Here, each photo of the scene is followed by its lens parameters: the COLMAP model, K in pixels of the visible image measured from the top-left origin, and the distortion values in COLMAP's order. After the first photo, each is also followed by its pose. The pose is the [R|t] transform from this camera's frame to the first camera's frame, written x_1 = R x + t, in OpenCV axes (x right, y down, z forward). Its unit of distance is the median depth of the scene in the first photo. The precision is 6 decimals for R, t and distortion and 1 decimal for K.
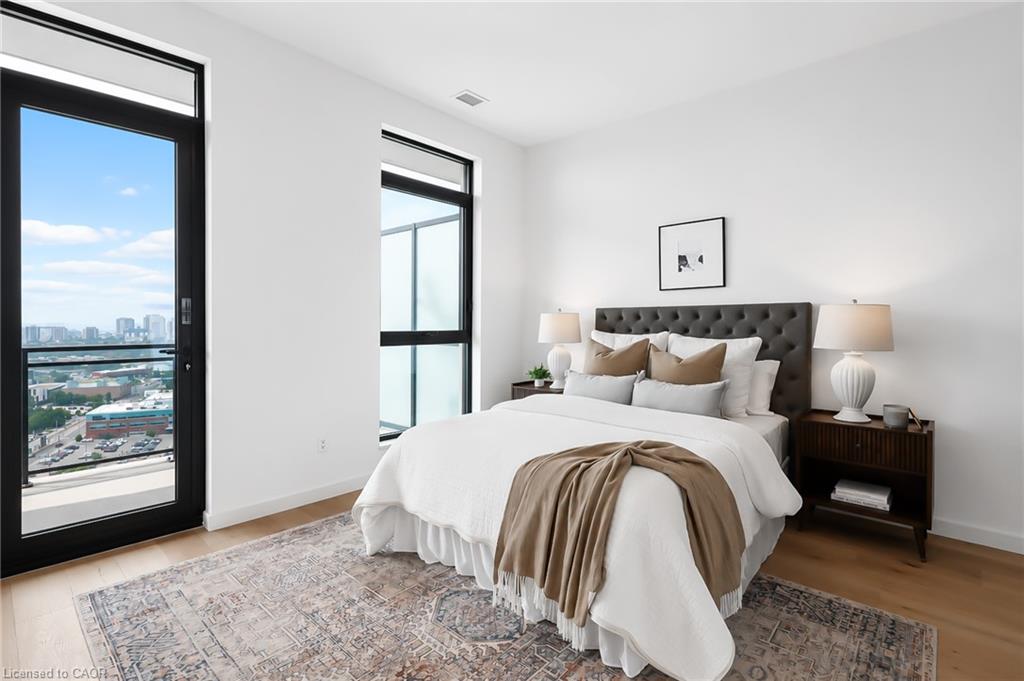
lens RADIAL K [[488.9, 0, 517.1], [0, 488.9, 333.0], [0, 0, 1]] dist [0.000743, 0.000130]
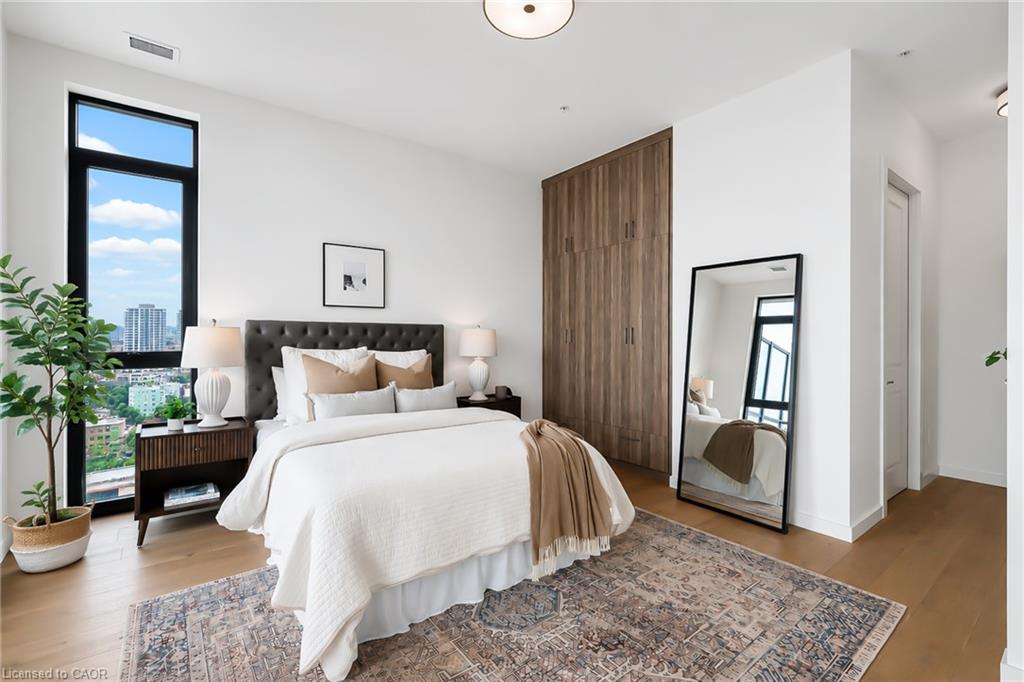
lens RADIAL K [[466.3, 0, 509.0], [0, 466.3, 346.5], [0, 0, 1]] dist [0.011311, -0.000385]
pose [[0.173631, -0.016832, 0.984667, -0.622814], [0.014634, 0.999788, 0.014510, -0.010888], [-0.984702, 0.011890, 0.173840, 0.469855]]
